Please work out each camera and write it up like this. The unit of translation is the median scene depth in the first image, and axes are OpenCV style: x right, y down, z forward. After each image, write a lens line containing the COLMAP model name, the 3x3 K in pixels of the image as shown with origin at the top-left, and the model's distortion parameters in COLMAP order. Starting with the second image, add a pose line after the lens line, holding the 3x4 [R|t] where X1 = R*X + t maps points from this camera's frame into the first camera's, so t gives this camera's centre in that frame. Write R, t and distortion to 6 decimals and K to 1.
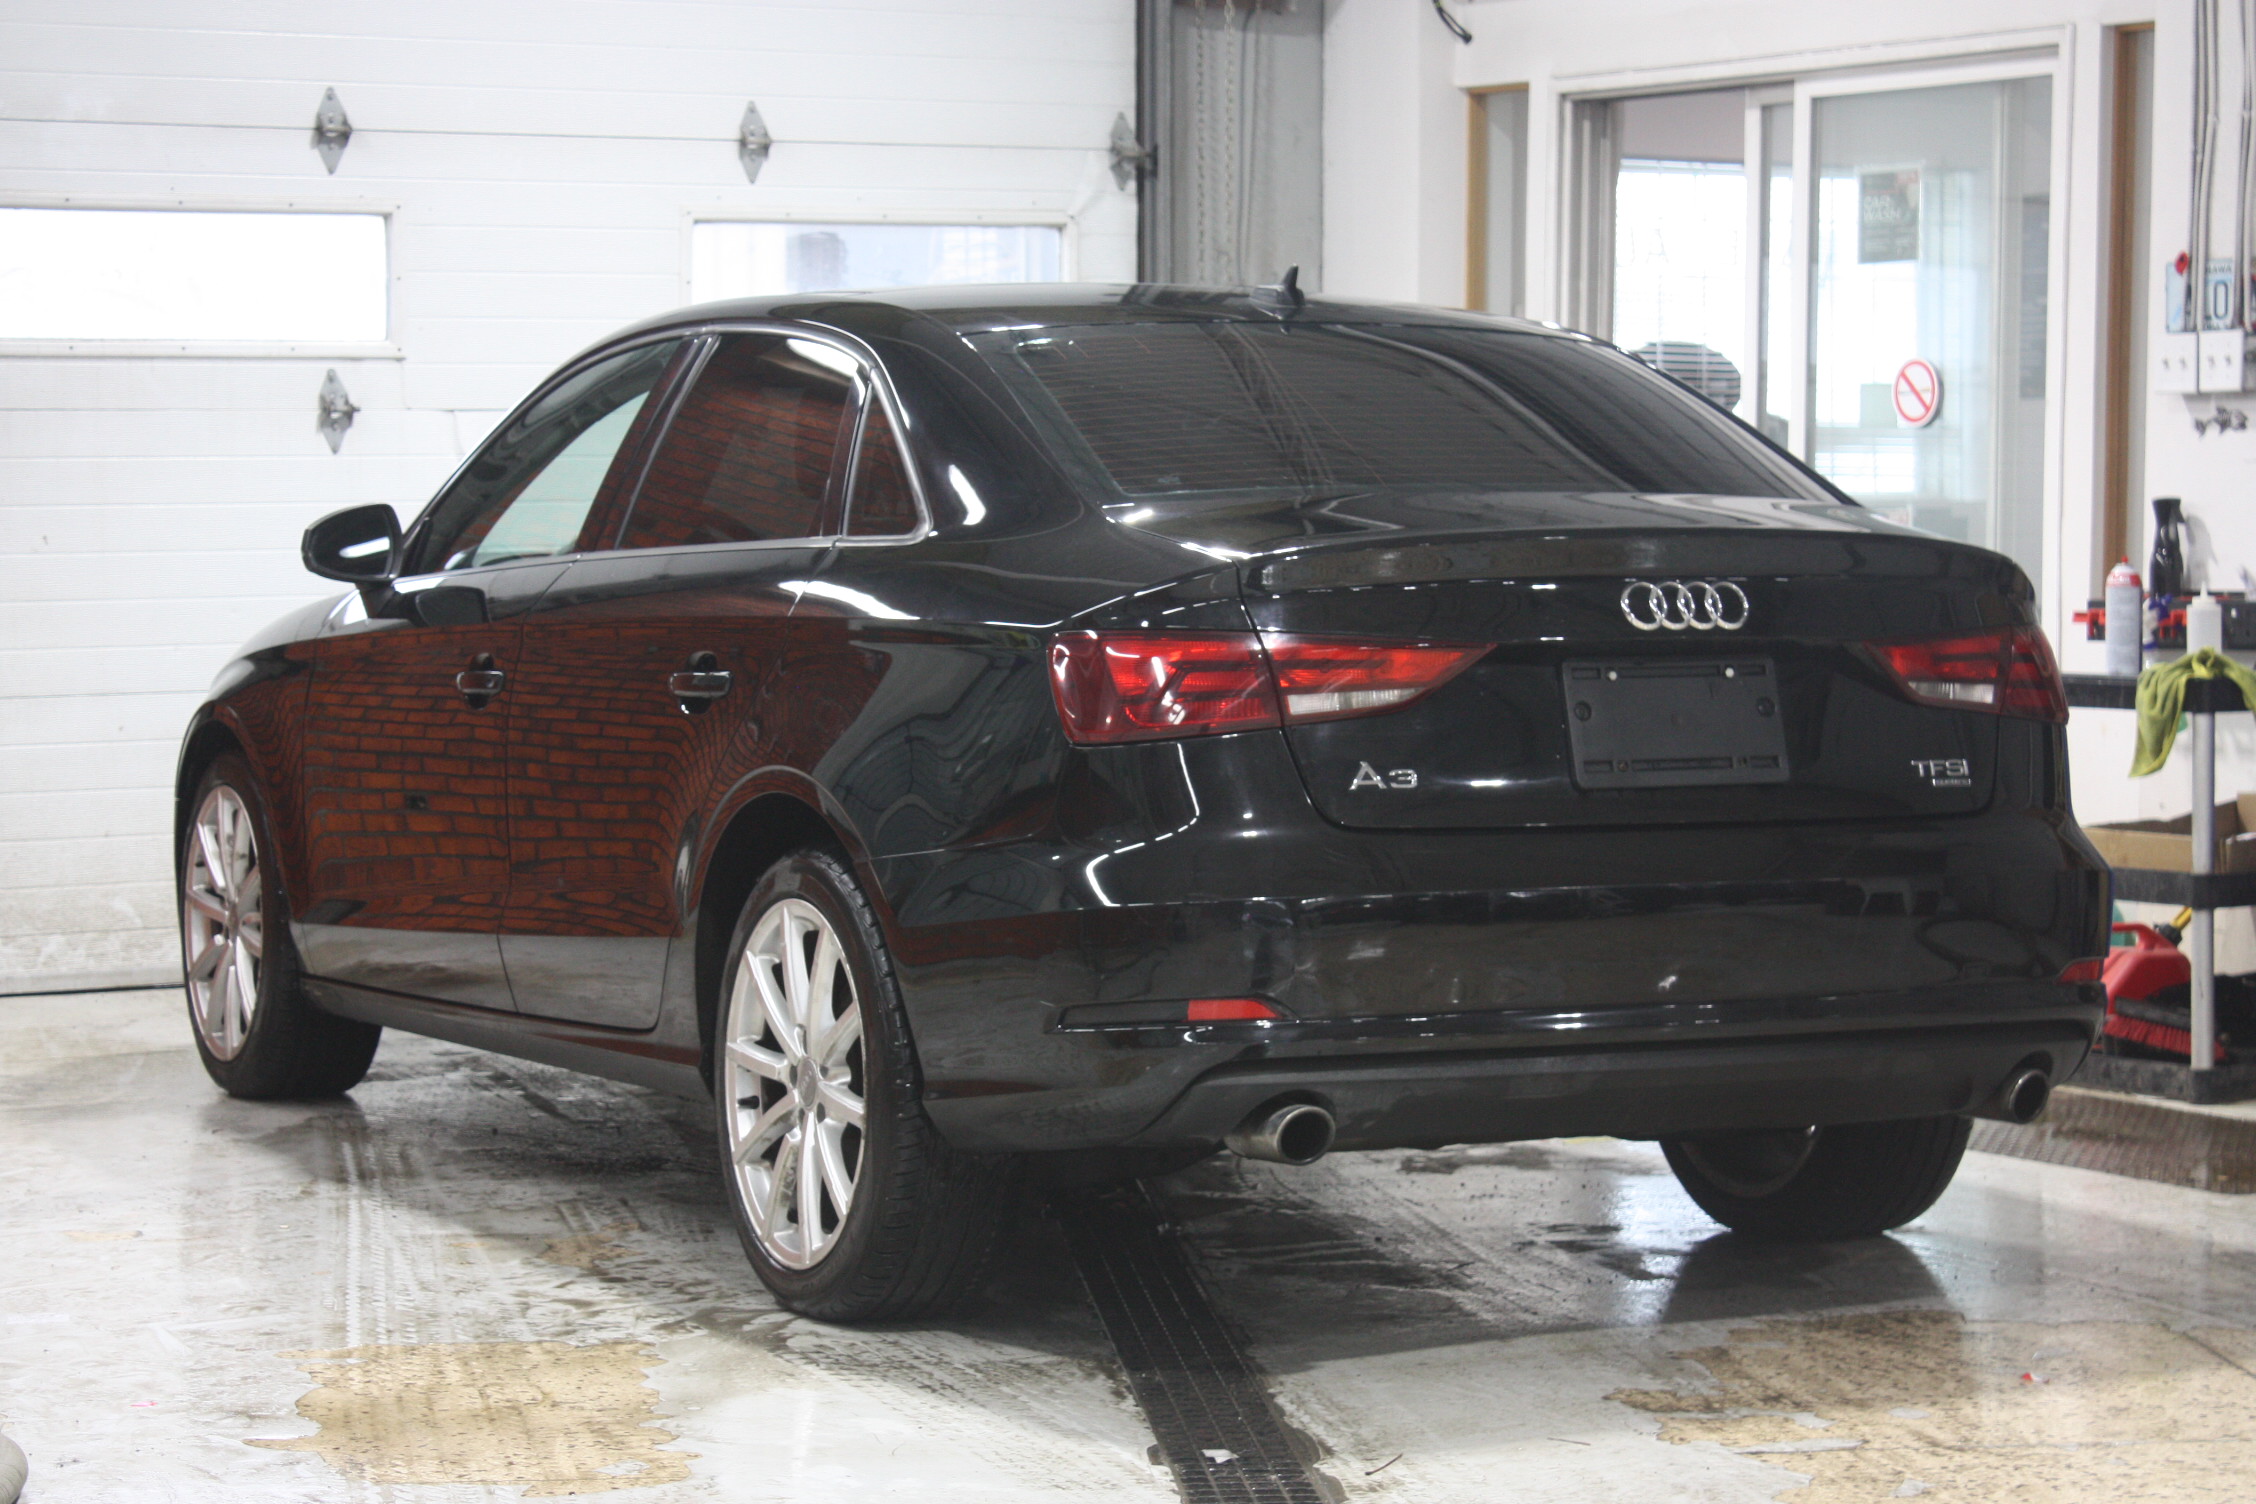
lens RADIAL K [[5537.2, 0, 1128.0], [0, 5537.2, 752.0], [0, 0, 1]] dist [0.059148, 0.318827]
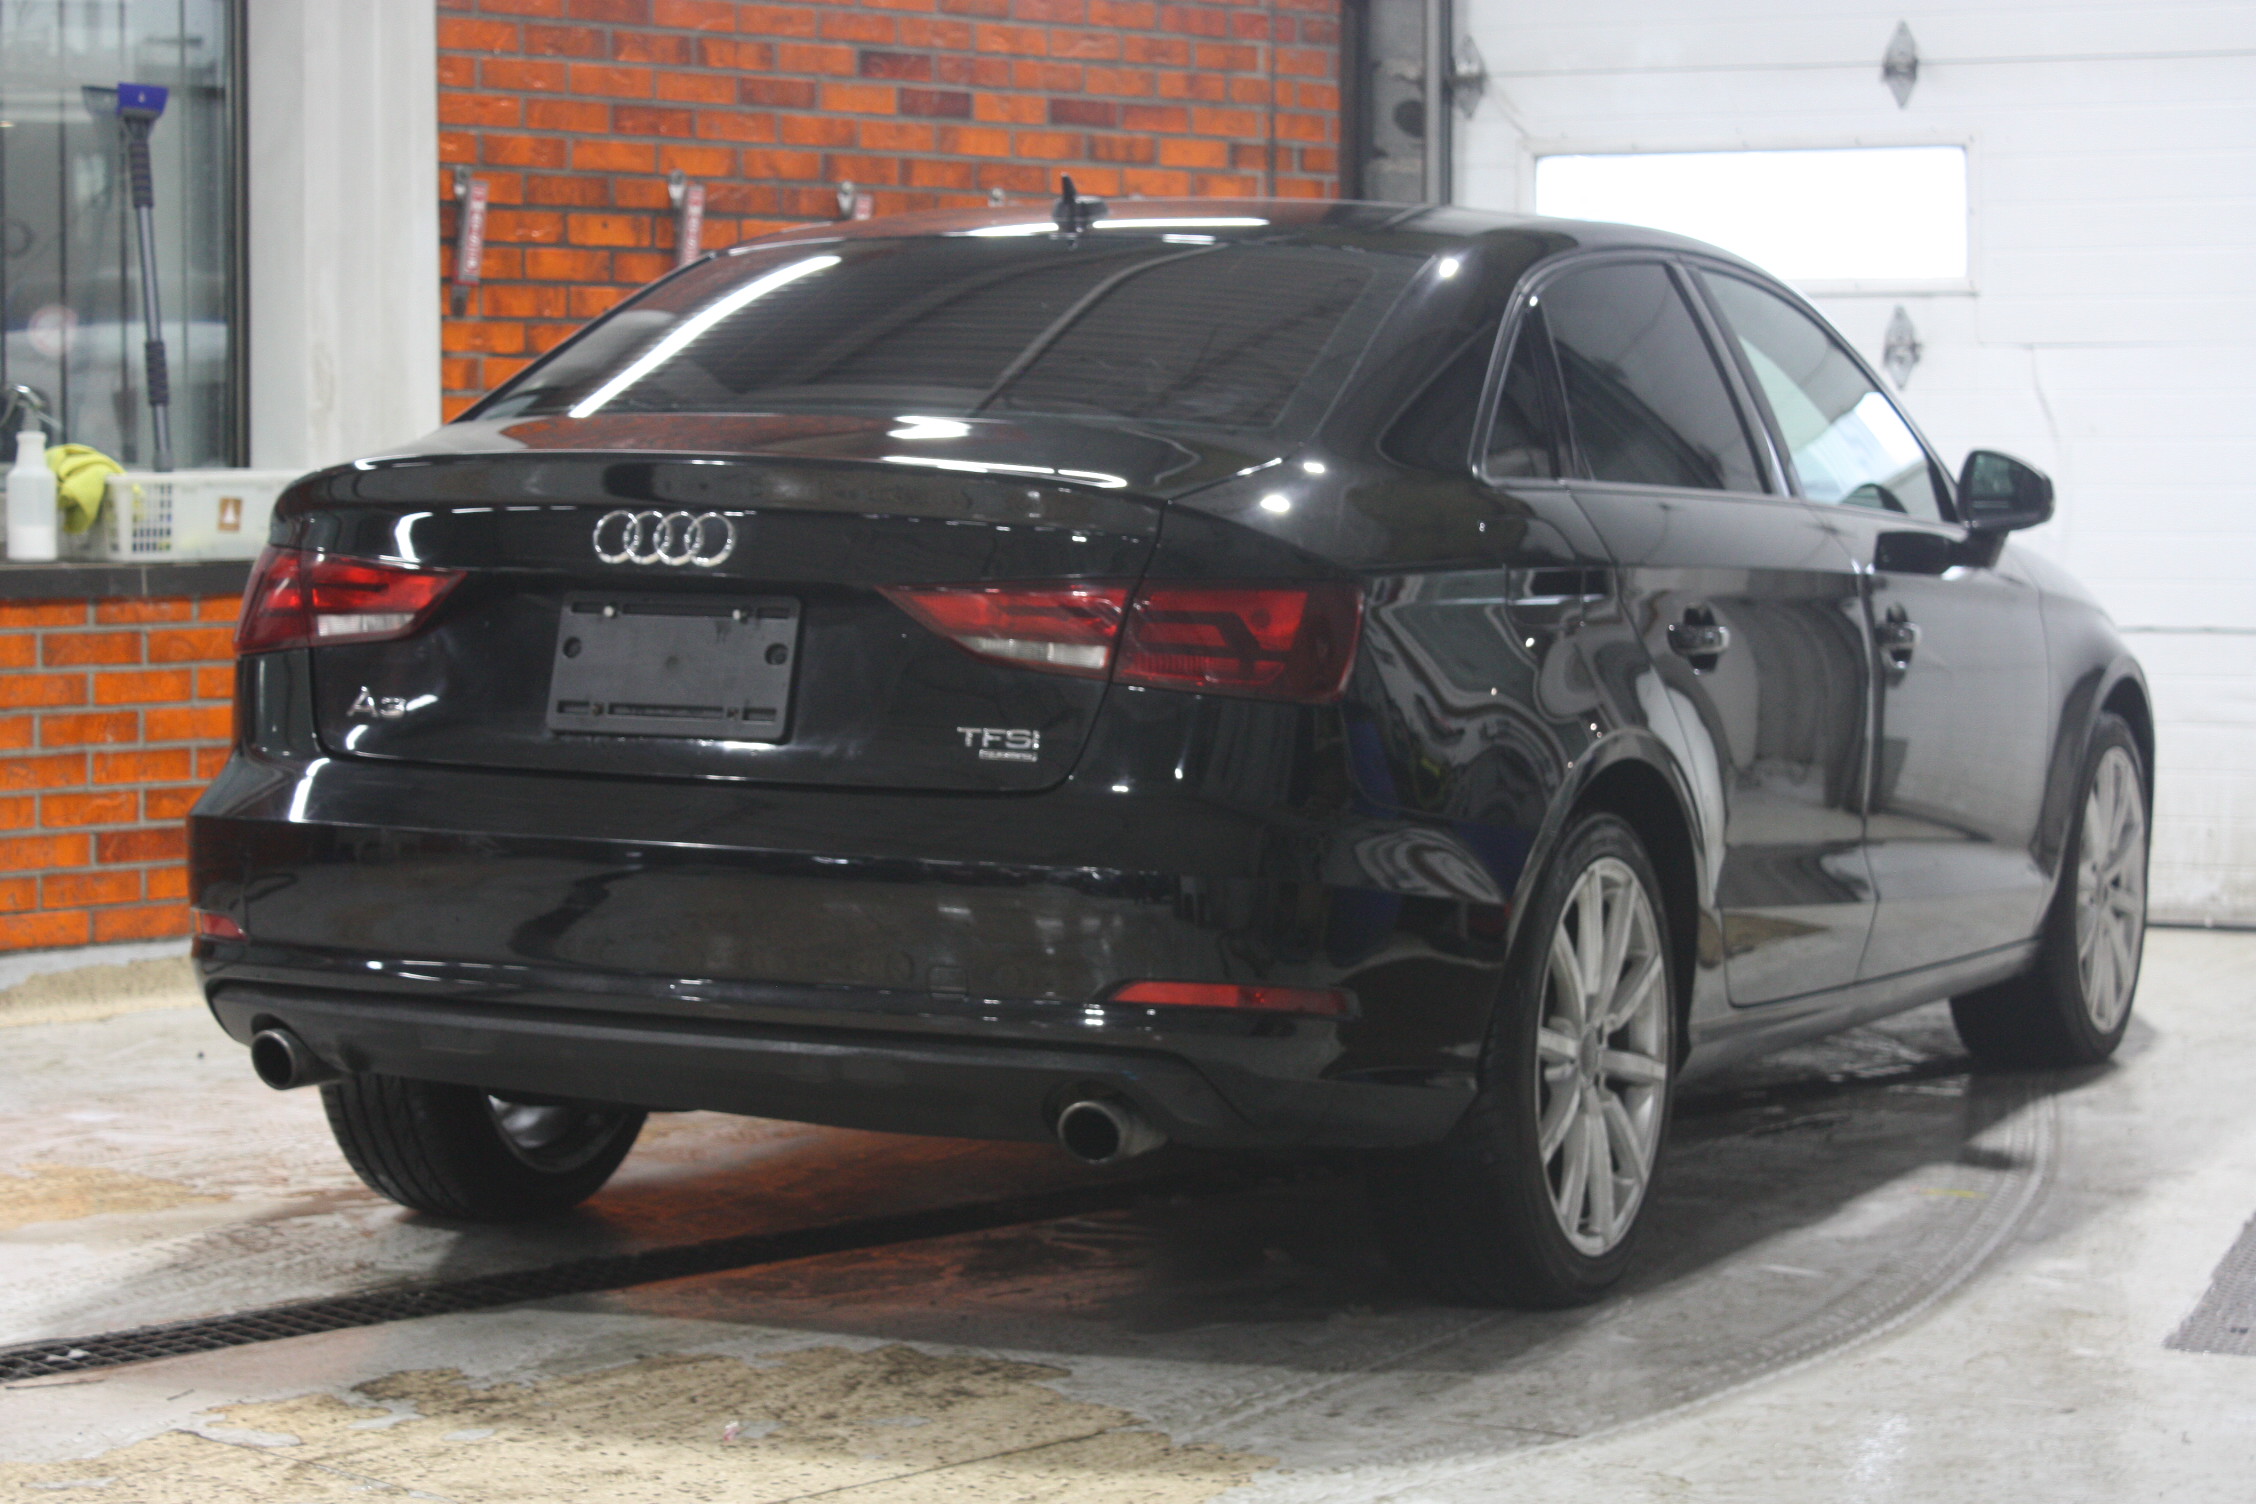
lens RADIAL K [[5056.0, 0, 1128.0], [0, 5056.0, 752.0], [0, 0, 1]] dist [0.071099, 0.202124]
pose [[0.591276, 0.061079, -0.804153, 0.814231], [-0.050955, 0.997965, 0.038333, -0.026935], [0.804858, 0.018310, 0.593185, 0.559455]]
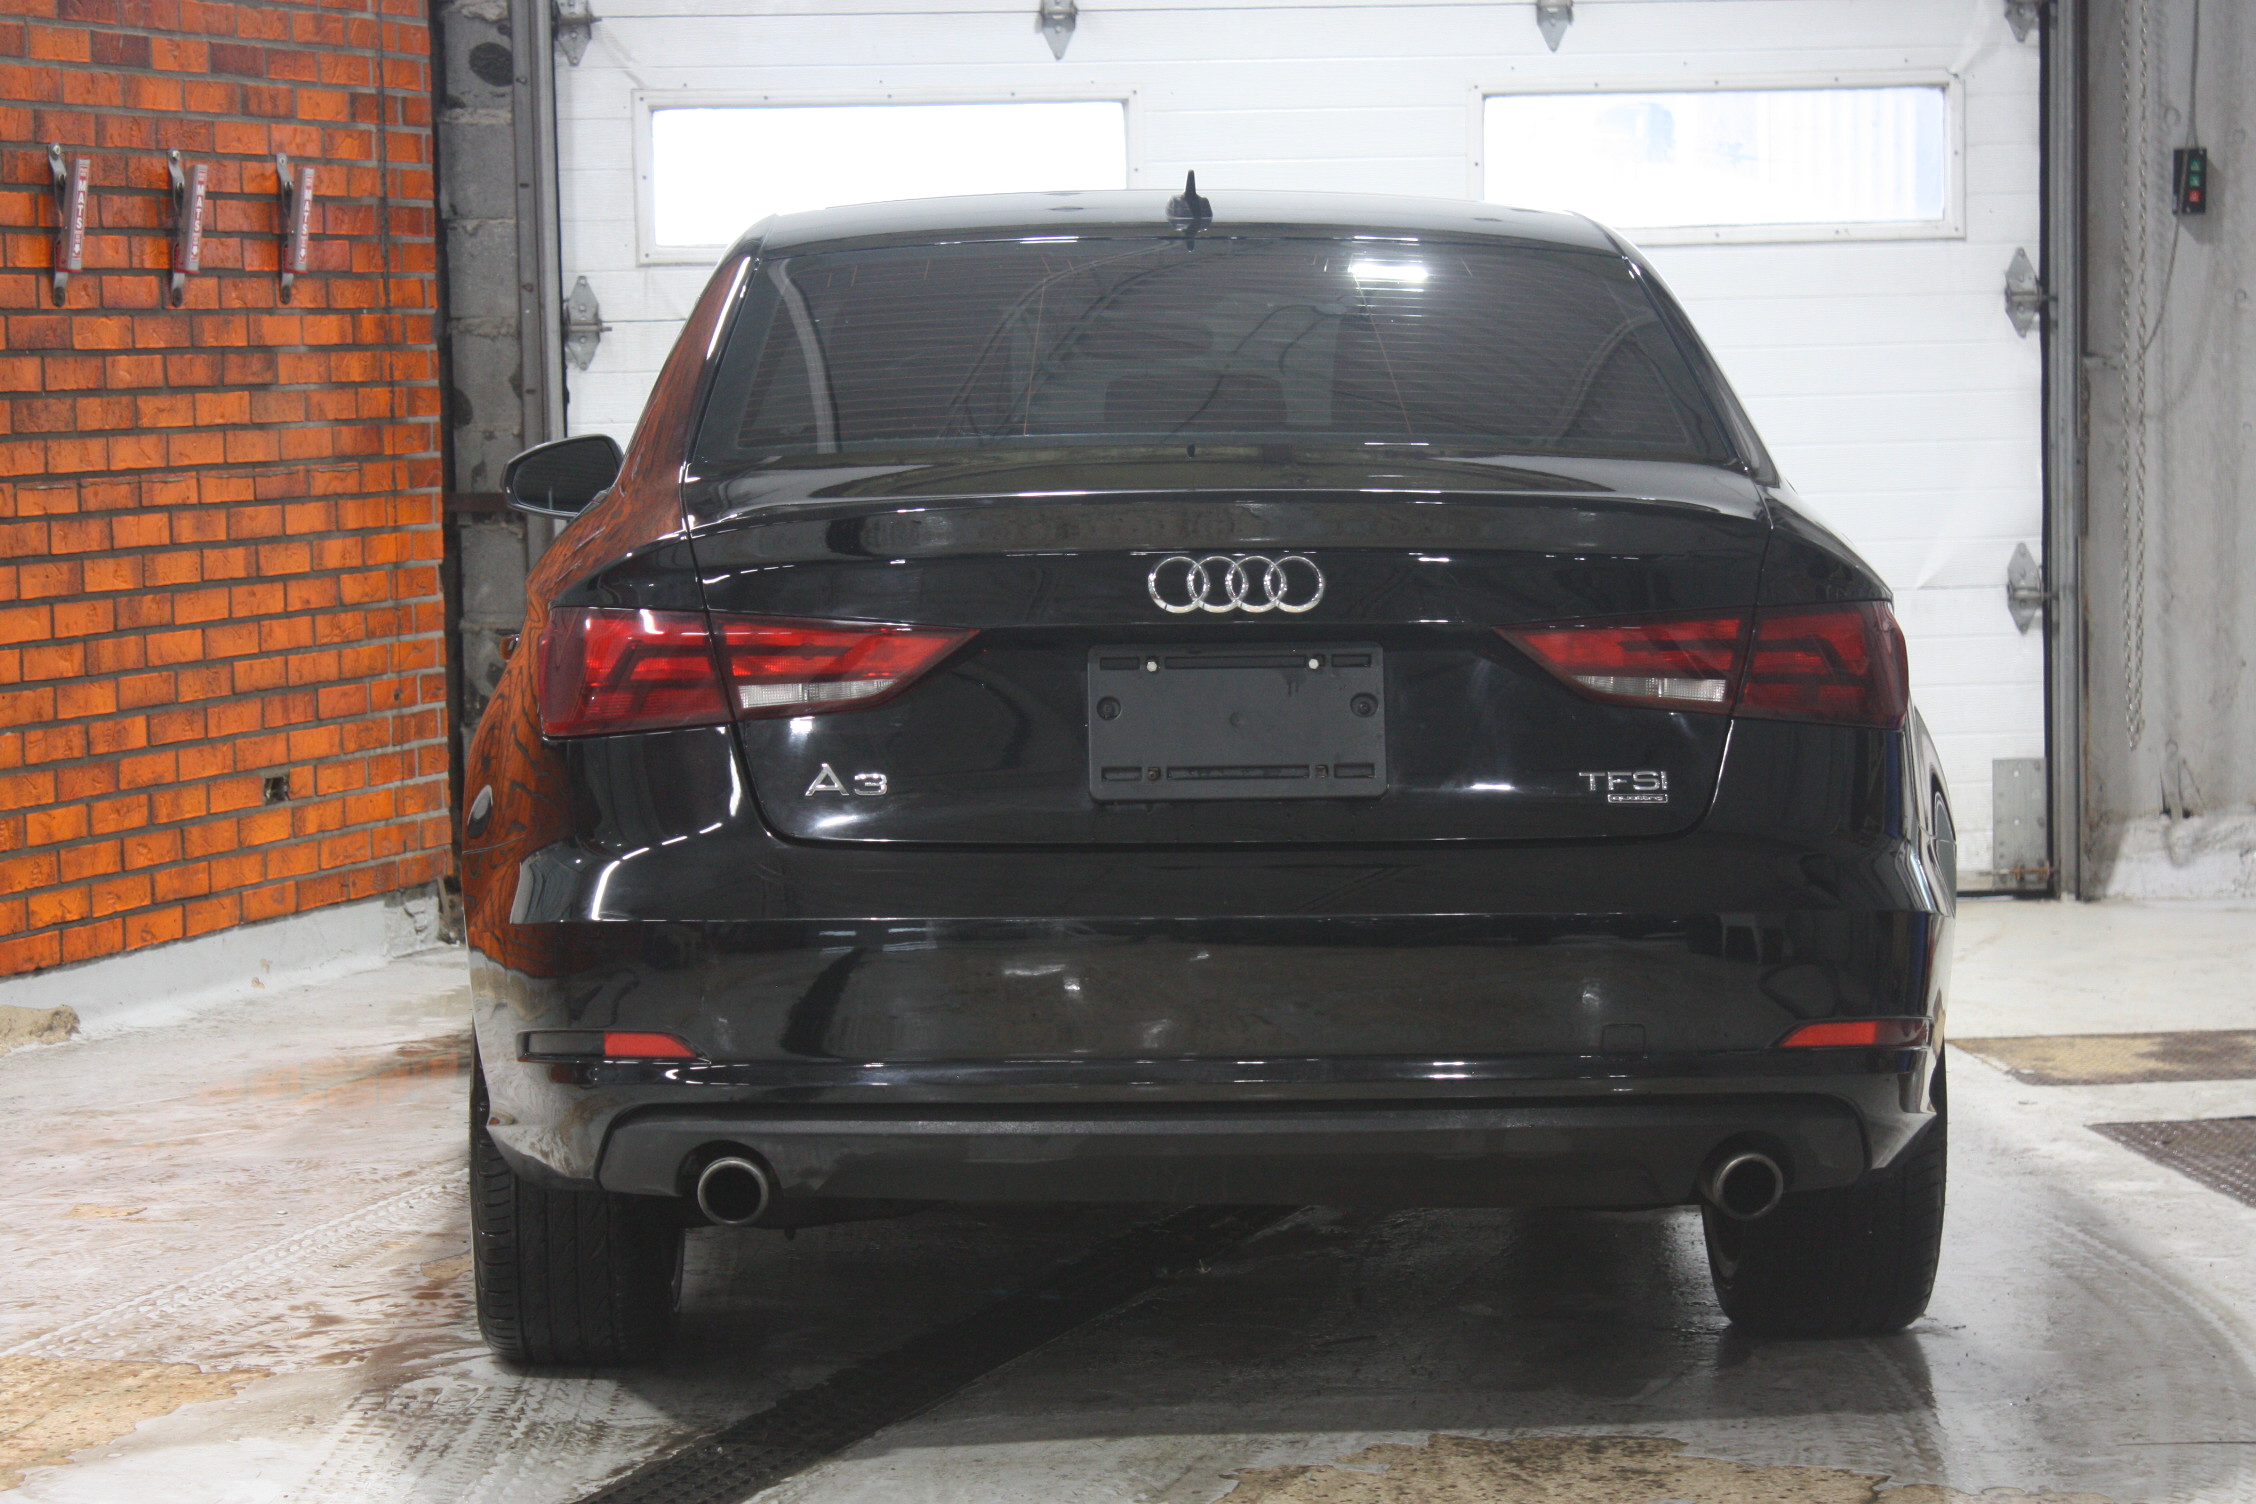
lens RADIAL K [[5784.4, 0, 1081.6], [0, 5784.4, 754.1], [0, 0, 1]] dist [0.165407, -0.463965]
pose [[0.897729, 0.023155, -0.439939, 0.460311], [-0.011463, 0.999507, 0.029214, -0.025701], [0.440399, -0.021183, 0.897552, 0.201544]]
